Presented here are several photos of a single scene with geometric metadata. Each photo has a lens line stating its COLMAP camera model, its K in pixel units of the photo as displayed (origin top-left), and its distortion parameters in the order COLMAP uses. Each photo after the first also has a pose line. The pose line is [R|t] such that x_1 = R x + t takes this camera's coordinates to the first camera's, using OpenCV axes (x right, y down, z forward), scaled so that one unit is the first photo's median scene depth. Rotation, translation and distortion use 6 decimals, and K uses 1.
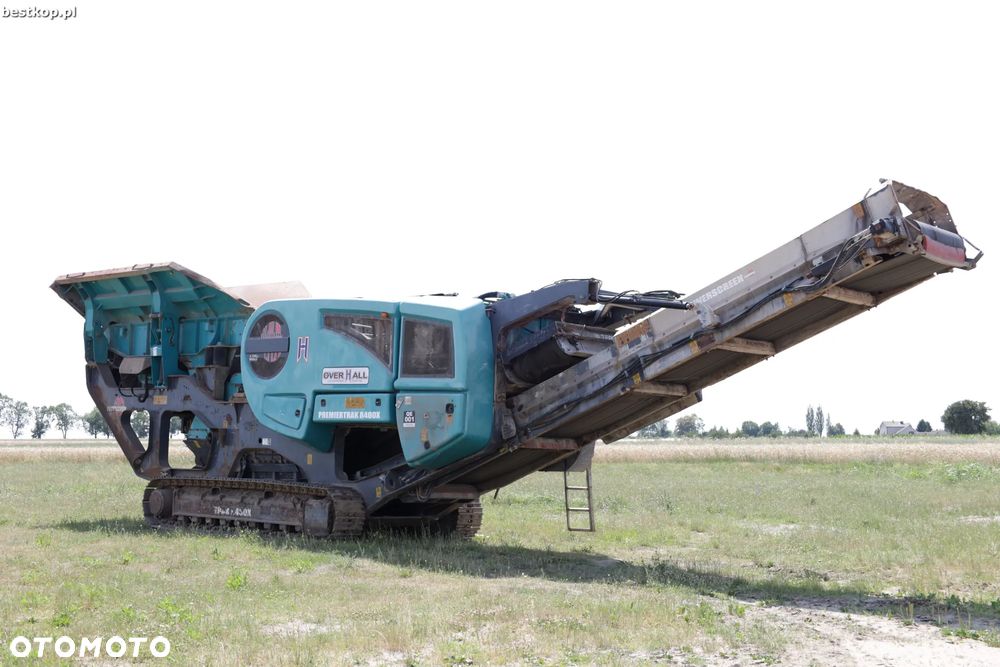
lens RADIAL K [[1320.0, 0, 498.8], [0, 1320.0, 360.5], [0, 0, 1]] dist [-0.023850, -0.001020]
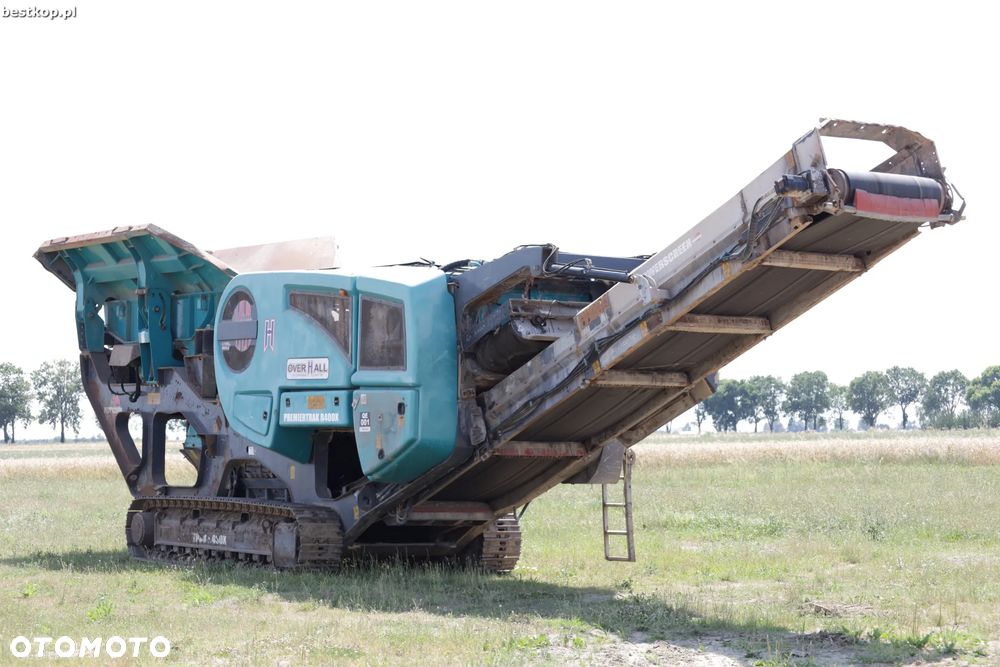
lens RADIAL K [[2295.2, 0, 500.0], [0, 2295.2, 333.5], [0, 0, 1]] dist [-0.086479, -0.162497]
pose [[0.967417, -0.031080, -0.251274, 0.338758], [0.036072, 0.999232, 0.015282, -0.026200], [0.250606, -0.023848, 0.967795, -0.313272]]
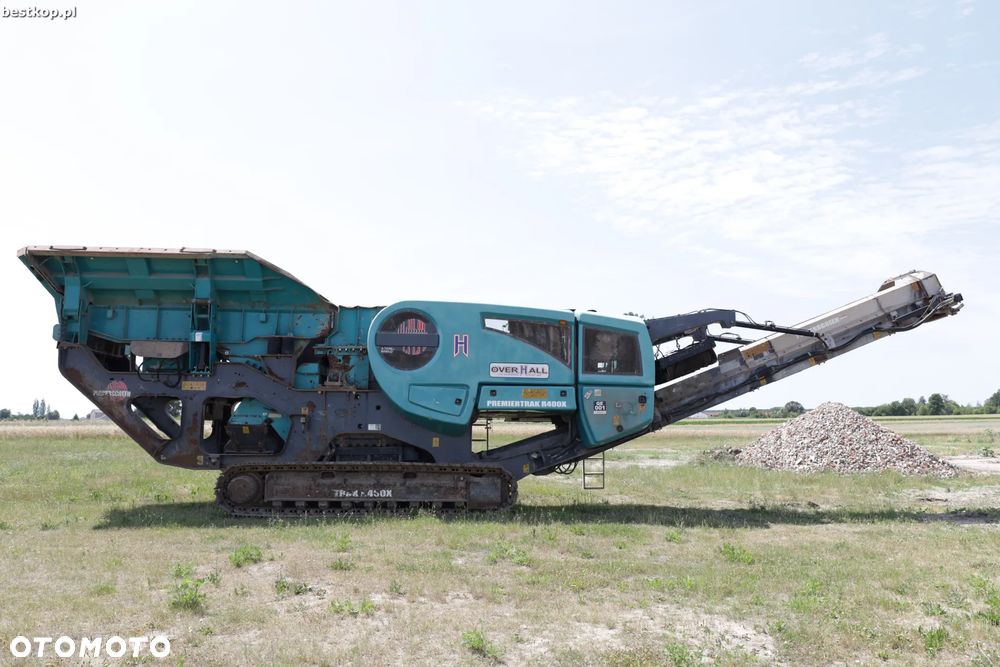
lens RADIAL K [[817.1, 0, 500.0], [0, 817.1, 333.5], [0, 0, 1]] dist [-0.021130, -0.002475]
pose [[0.706976, 0.070725, 0.703692, -0.628762], [-0.037595, 0.997339, -0.062467, 0.024118], [-0.706237, 0.017707, 0.707754, 0.478133]]
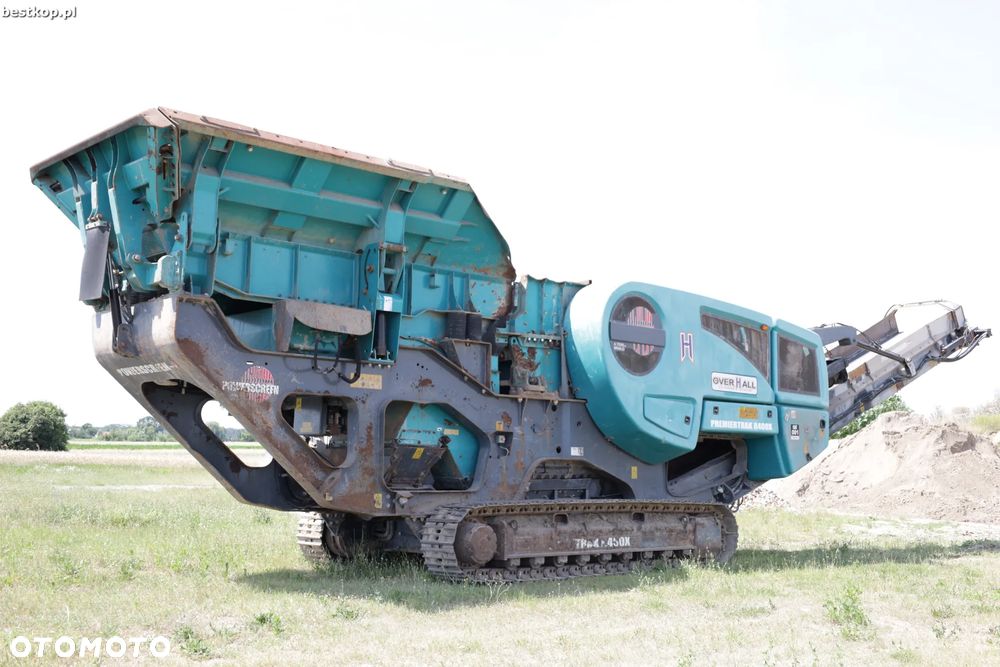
lens RADIAL K [[1196.2, 0, 501.0], [0, 1196.2, 354.7], [0, 0, 1]] dist [-0.002206, 0.000642]
pose [[0.099234, 0.078149, 0.991991, -0.958653], [-0.074368, 0.994706, -0.070924, 0.062525], [-0.992281, -0.066734, 0.104520, 1.047170]]
